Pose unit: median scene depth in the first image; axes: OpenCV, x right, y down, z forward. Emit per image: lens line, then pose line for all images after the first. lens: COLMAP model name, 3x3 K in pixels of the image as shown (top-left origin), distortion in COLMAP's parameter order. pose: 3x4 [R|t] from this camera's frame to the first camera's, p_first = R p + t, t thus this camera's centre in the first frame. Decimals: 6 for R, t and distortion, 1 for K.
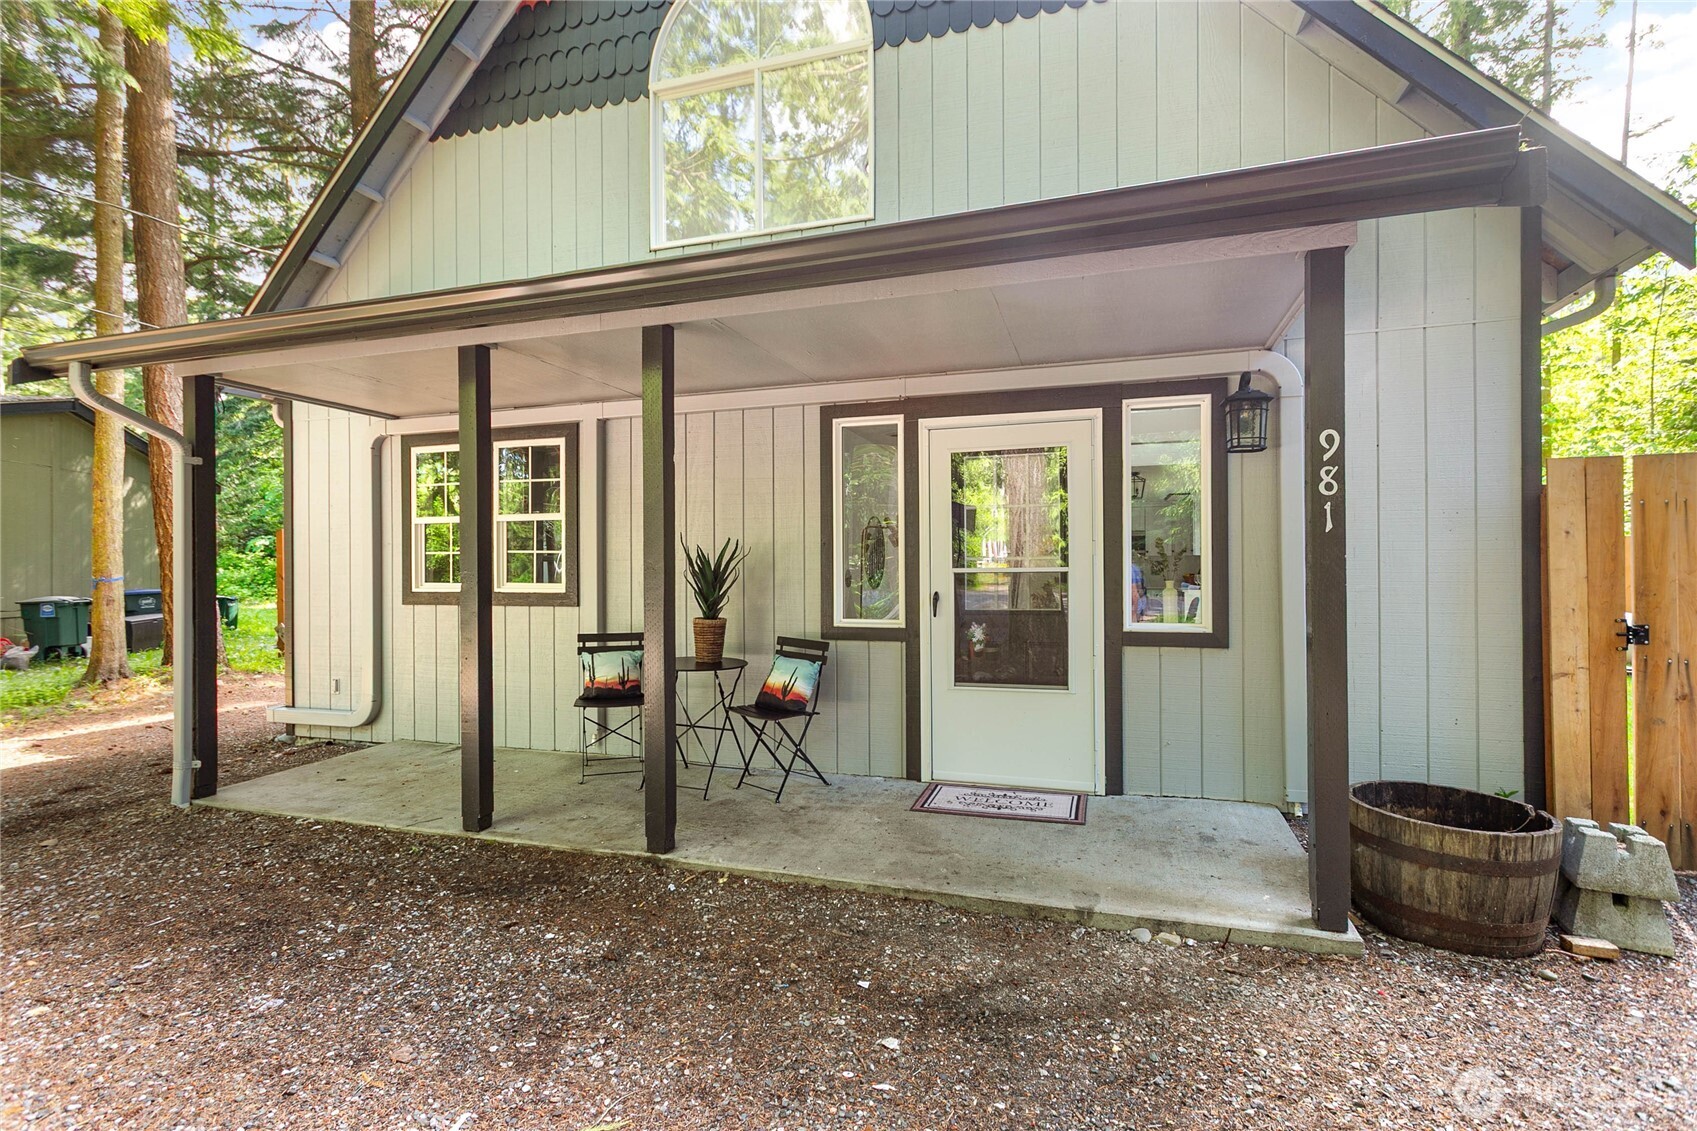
lens RADIAL K [[804.0, 0, 853.8], [0, 804.0, 568.4], [0, 0, 1]] dist [0.005030, -0.000942]
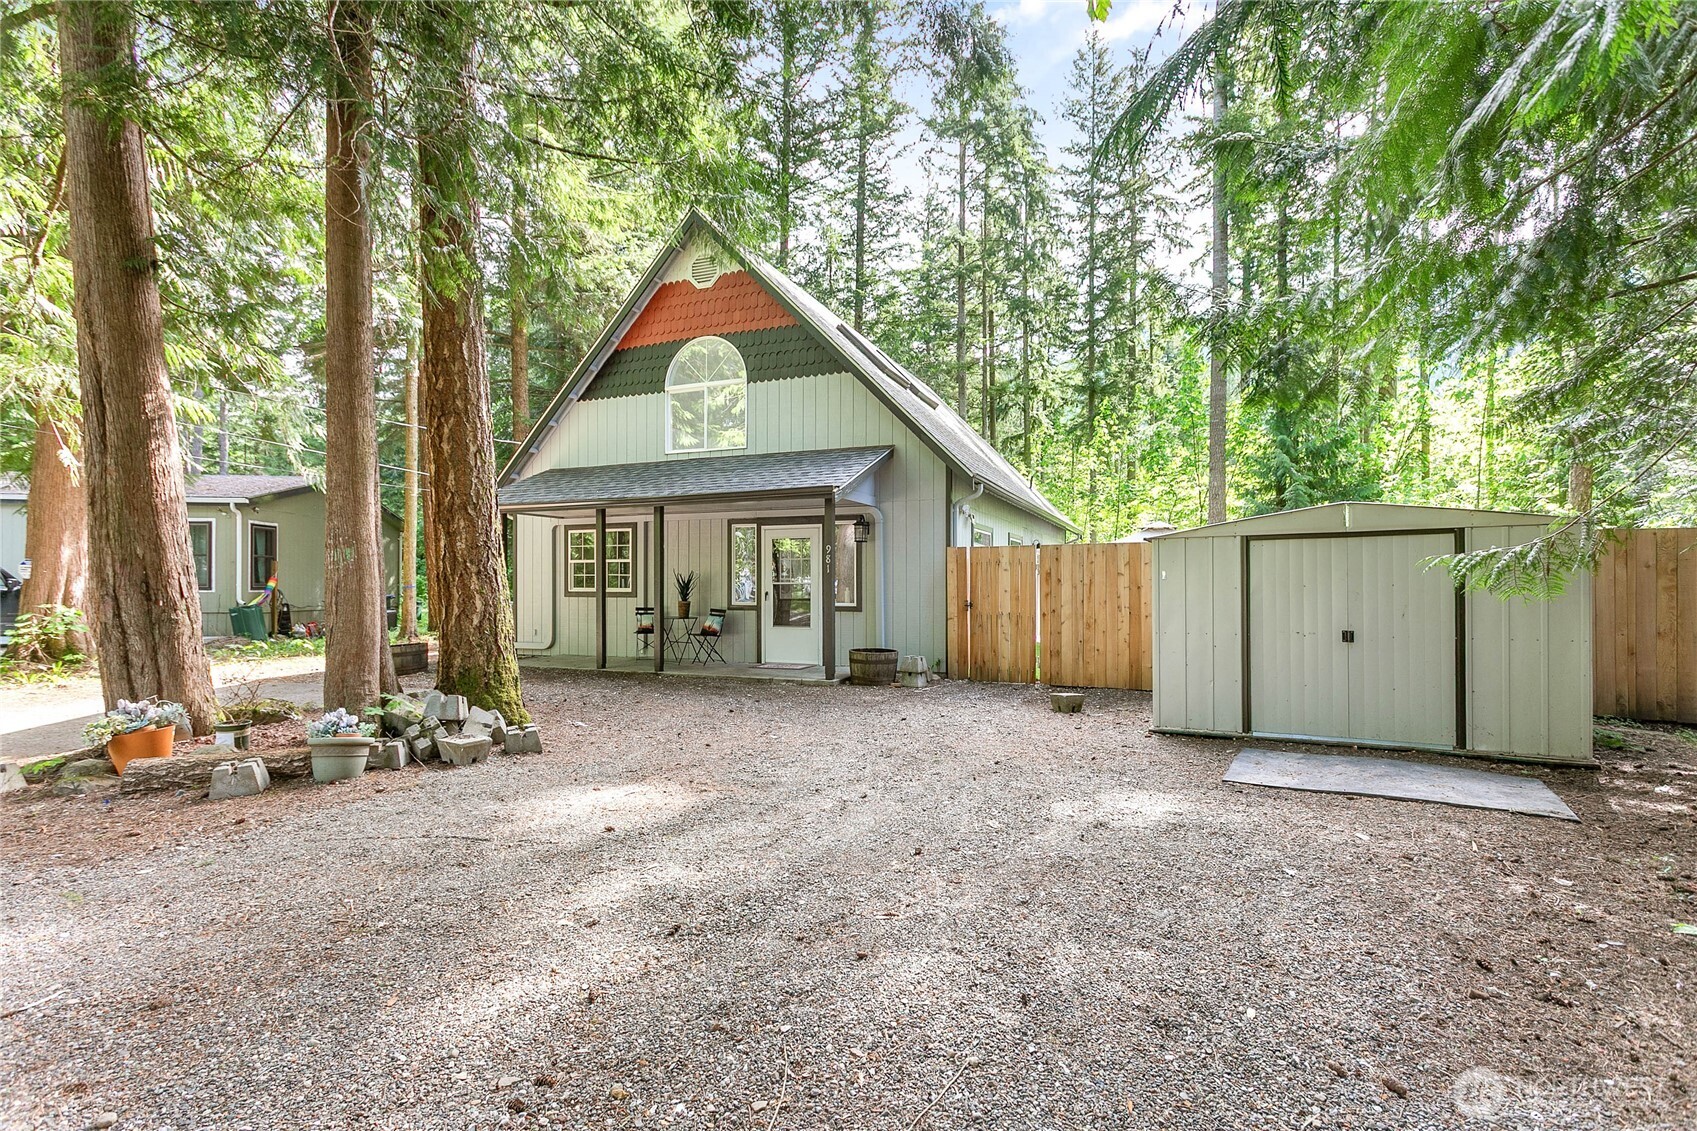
lens RADIAL K [[804.0, 0, 842.0], [0, 804.0, 577.4], [0, 0, 1]] dist [0.005030, -0.000942]
pose [[0.995632, 0.002286, -0.093341, 0.576061], [-0.002470, 0.999995, -0.001848, -0.012168], [0.093337, 0.002071, 0.995632, -1.563972]]
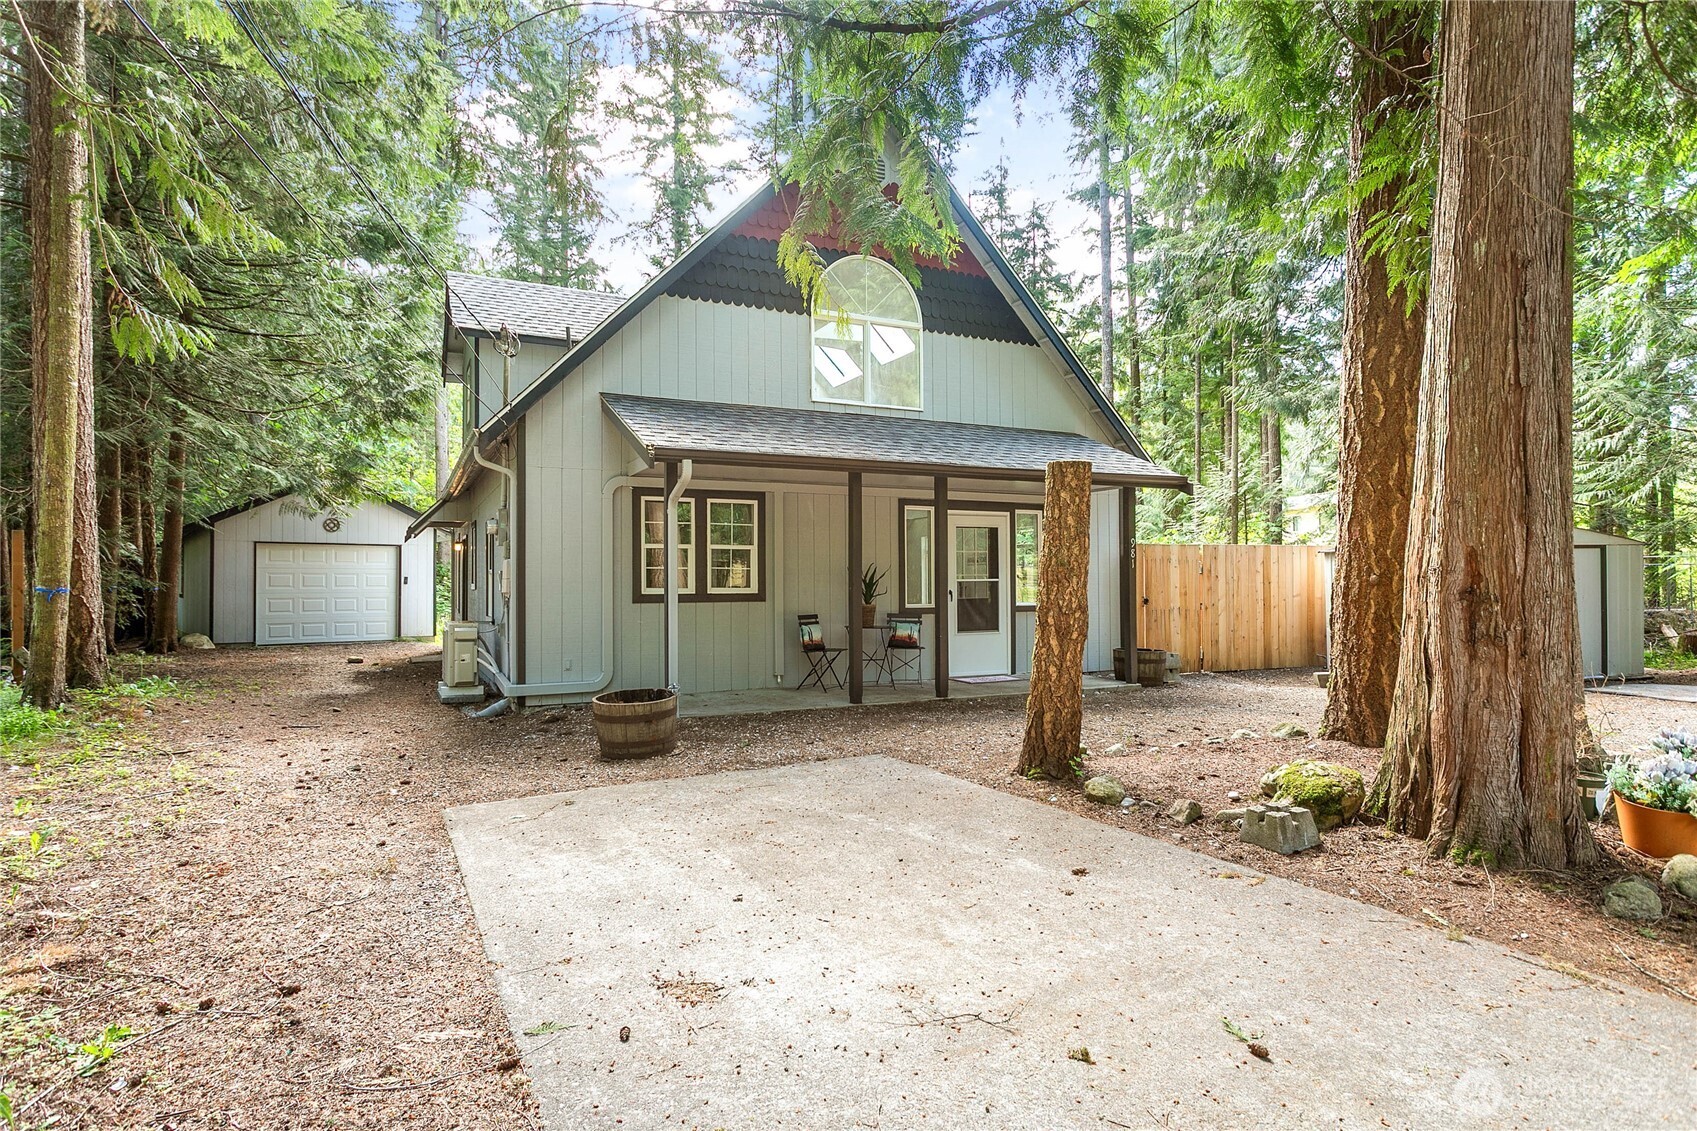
lens RADIAL K [[922.3, 0, 848.1], [0, 922.3, 576.6], [0, 0, 1]] dist [-0.023447, -0.000429]
pose [[0.721671, 0.005131, 0.692217, -1.765856], [-0.002699, 0.999986, -0.004599, 0.004912], [-0.692230, 0.001451, 0.721675, -0.586978]]
